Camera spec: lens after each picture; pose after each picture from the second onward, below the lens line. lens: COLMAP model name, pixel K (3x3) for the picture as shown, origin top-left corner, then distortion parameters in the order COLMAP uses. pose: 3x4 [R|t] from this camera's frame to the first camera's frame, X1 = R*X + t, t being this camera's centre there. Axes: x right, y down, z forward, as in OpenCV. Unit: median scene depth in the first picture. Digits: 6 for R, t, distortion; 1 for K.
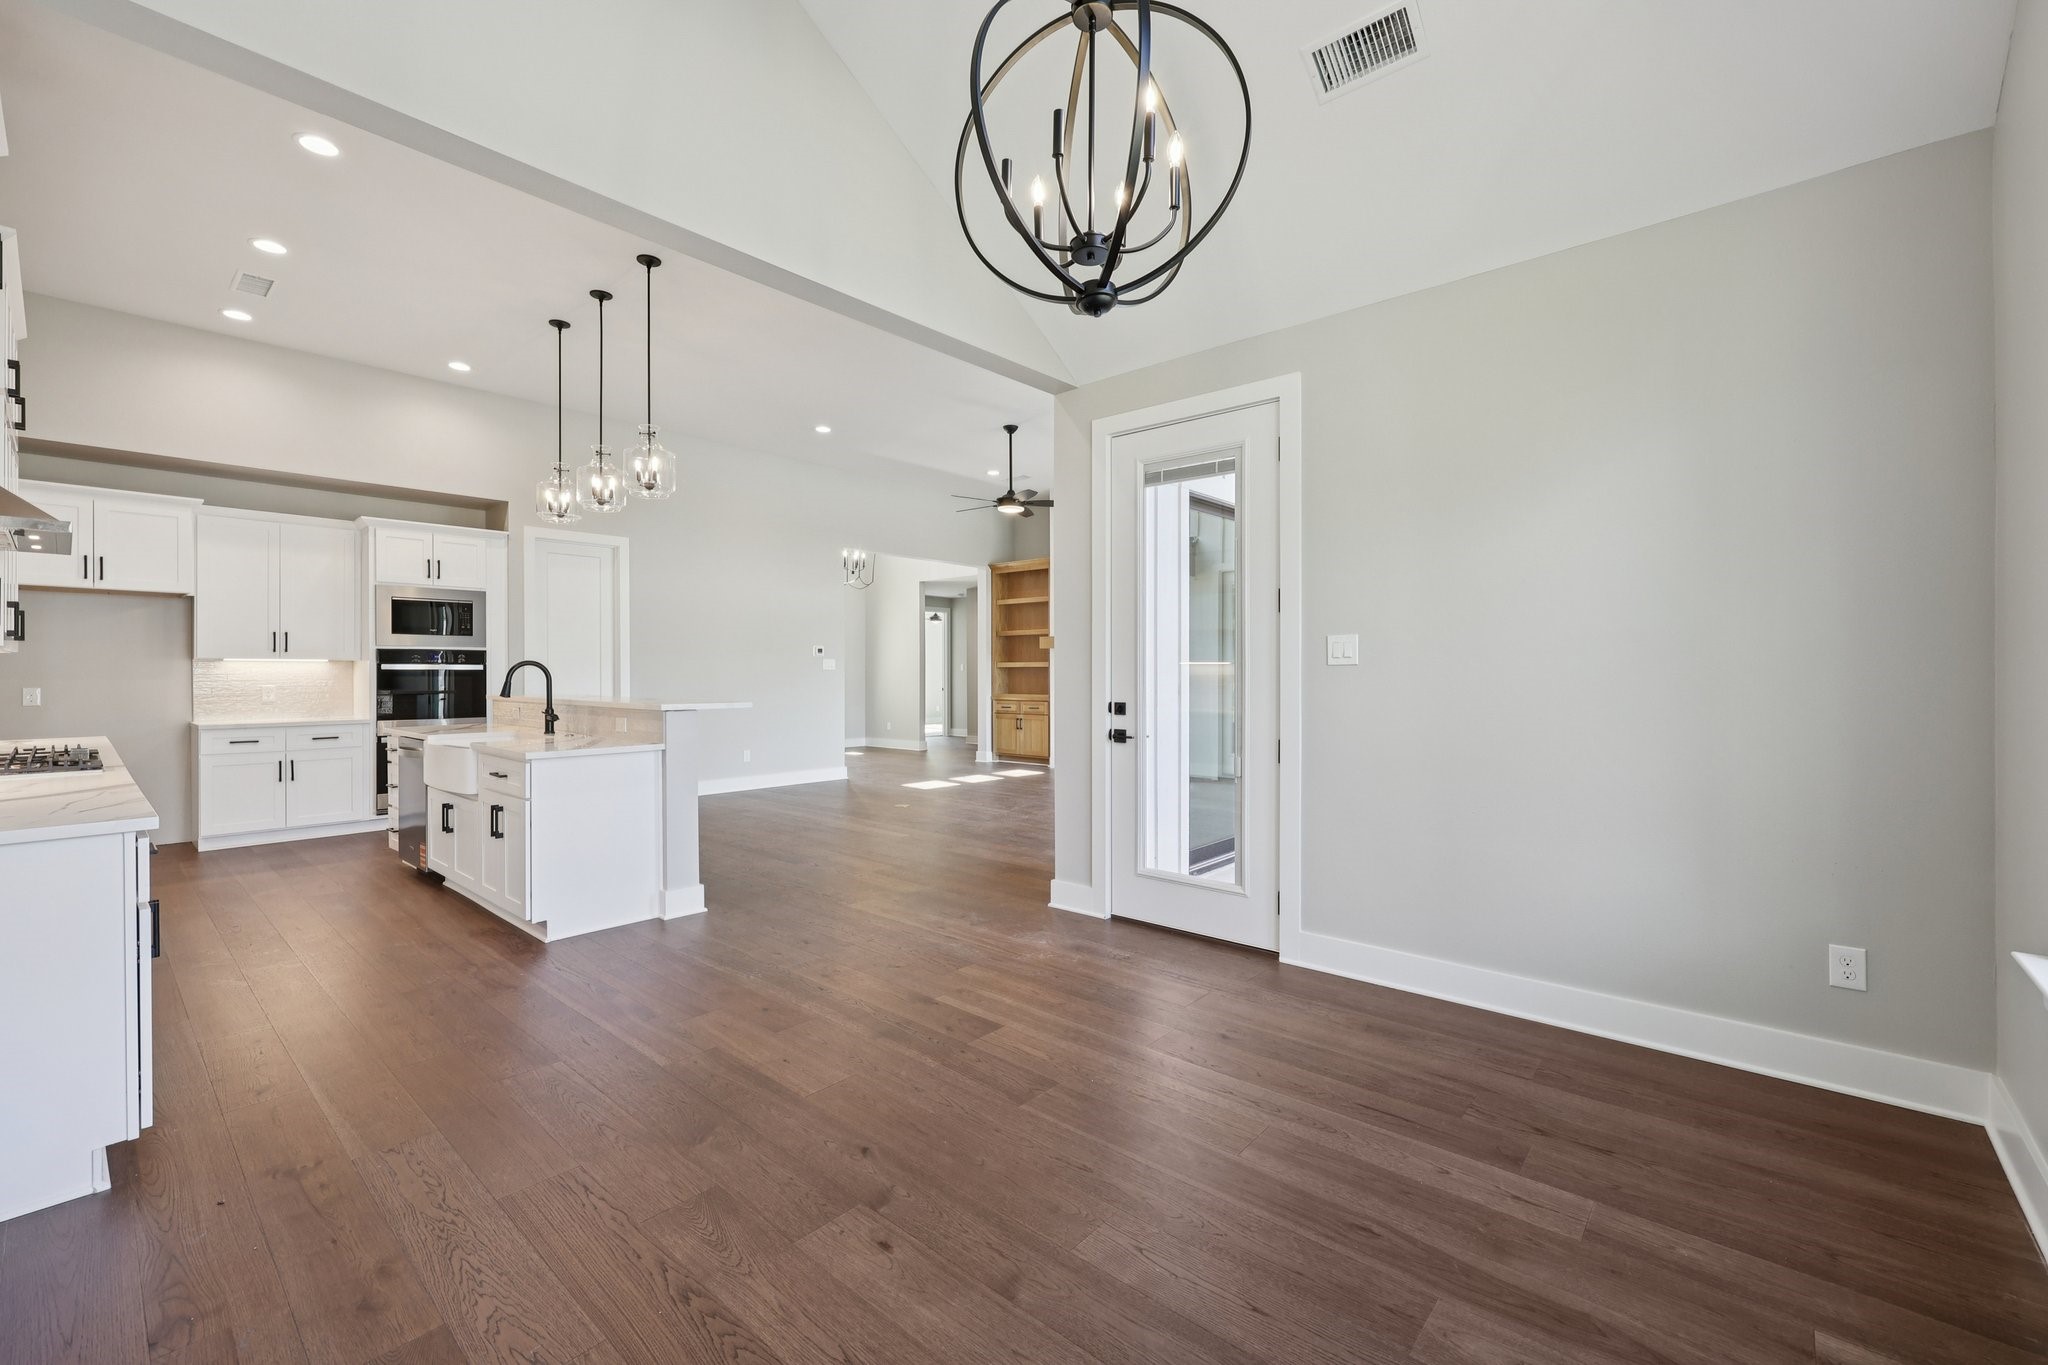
lens RADIAL K [[853.4, 0, 1037.1], [0, 853.4, 672.7], [0, 0, 1]] dist [0.001799, 0.000139]
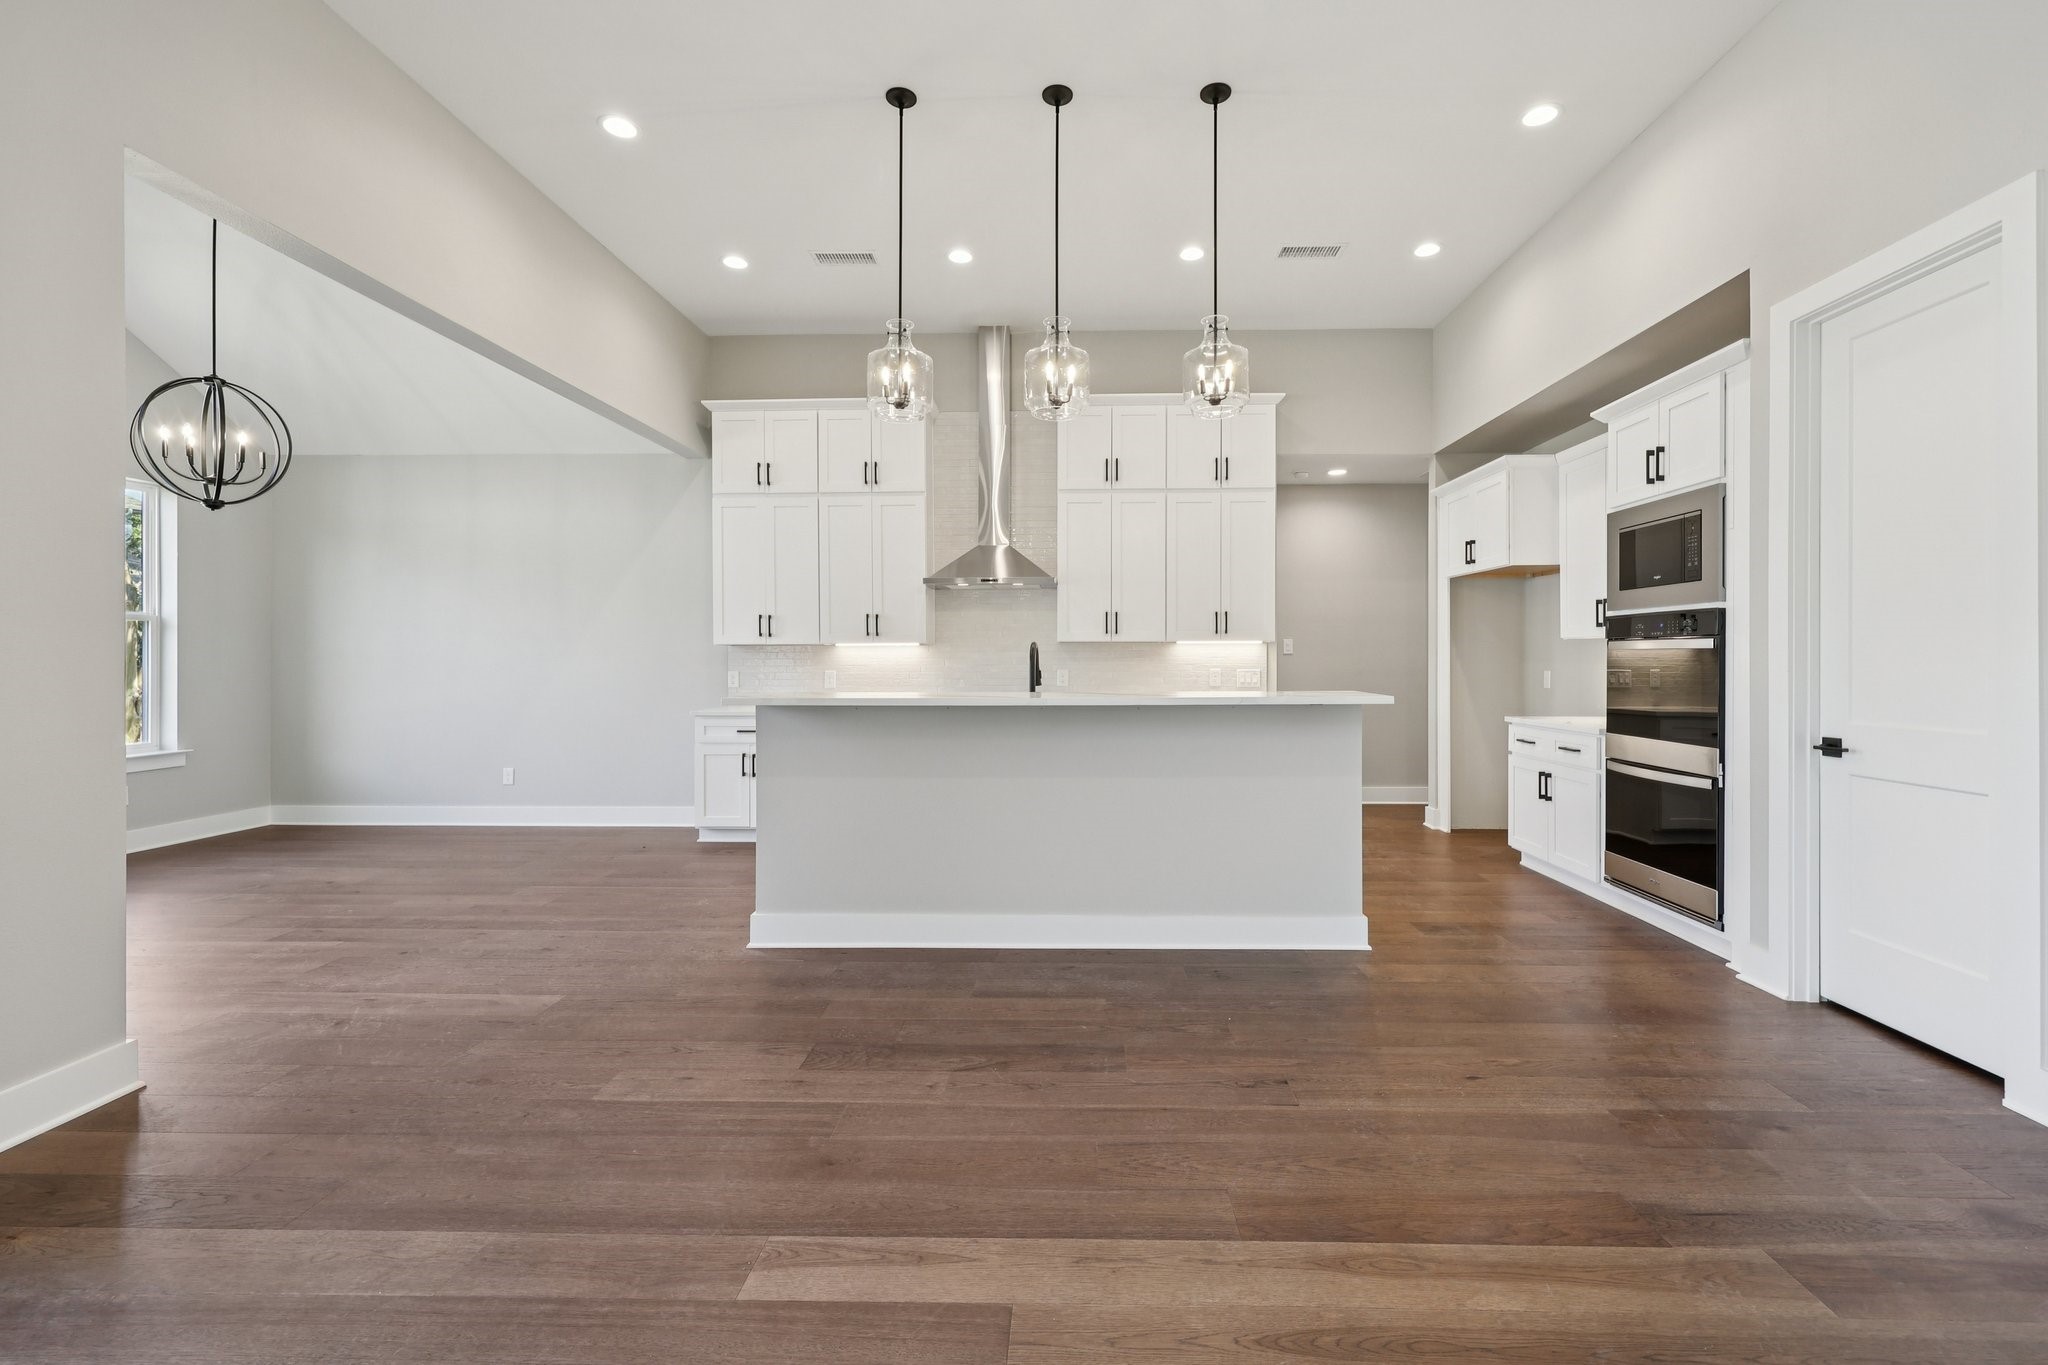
lens RADIAL K [[853.4, 0, 1060.8], [0, 853.4, 656.4], [0, 0, 1]] dist [0.001799, 0.000139]
pose [[-0.783160, -0.002372, -0.621816, -0.072935], [-0.003927, 0.999992, 0.001132, 0.002064], [0.621808, 0.003328, -0.783163, 1.309914]]
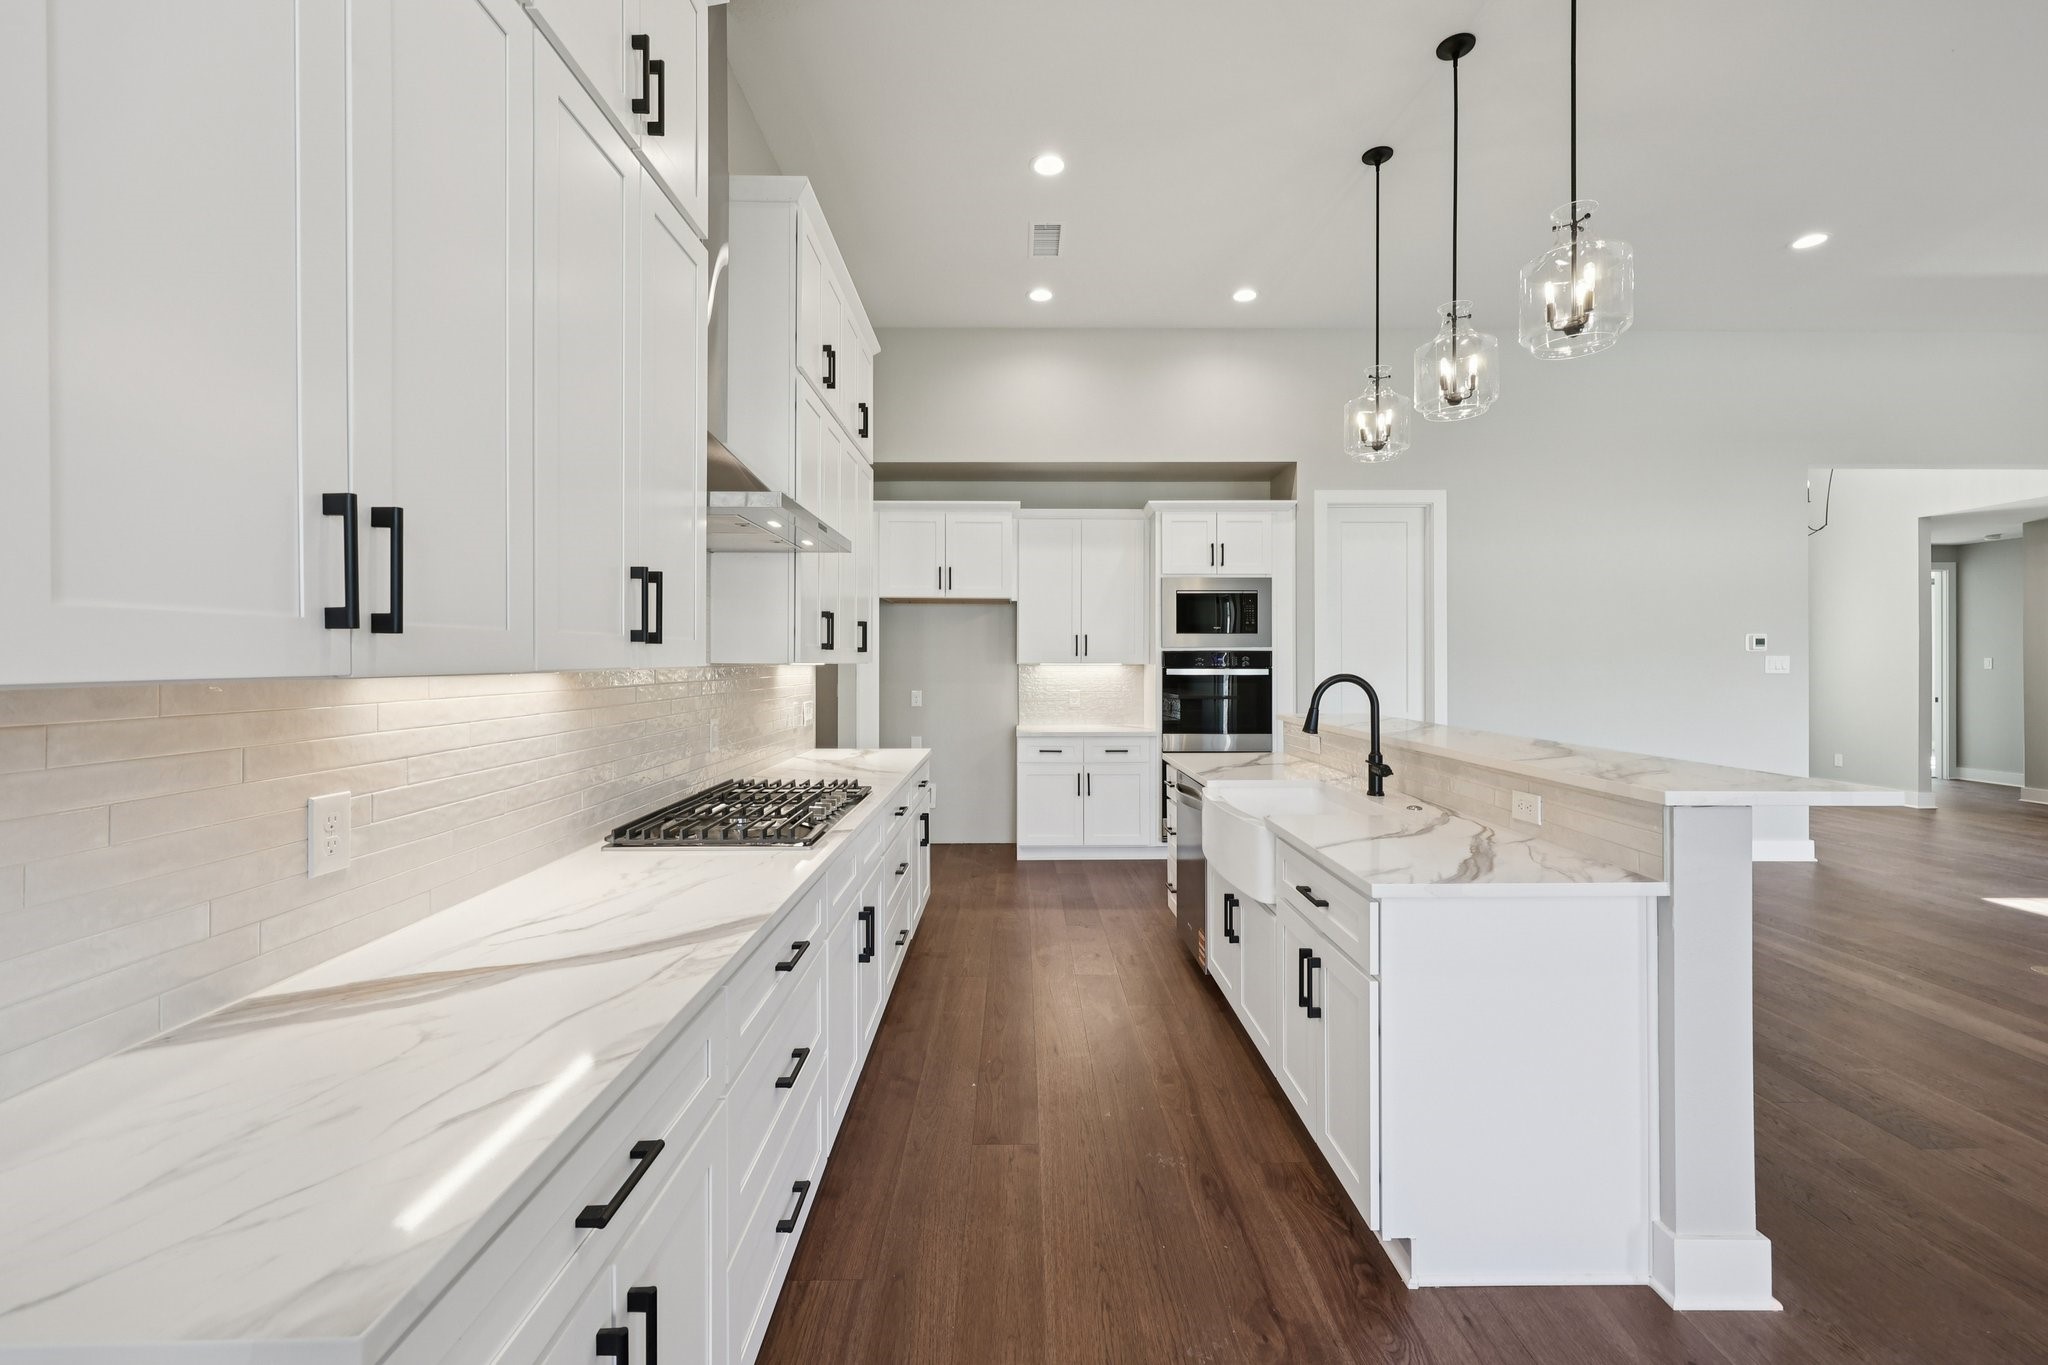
lens RADIAL K [[853.4, 0, 1019.4], [0, 853.4, 666.0], [0, 0, 1]] dist [0.001799, 0.000139]
pose [[0.662195, 0.003456, -0.749324, -0.228890], [-0.000077, 0.999990, 0.004544, -0.017780], [0.749332, -0.002951, 0.662188, 0.330647]]
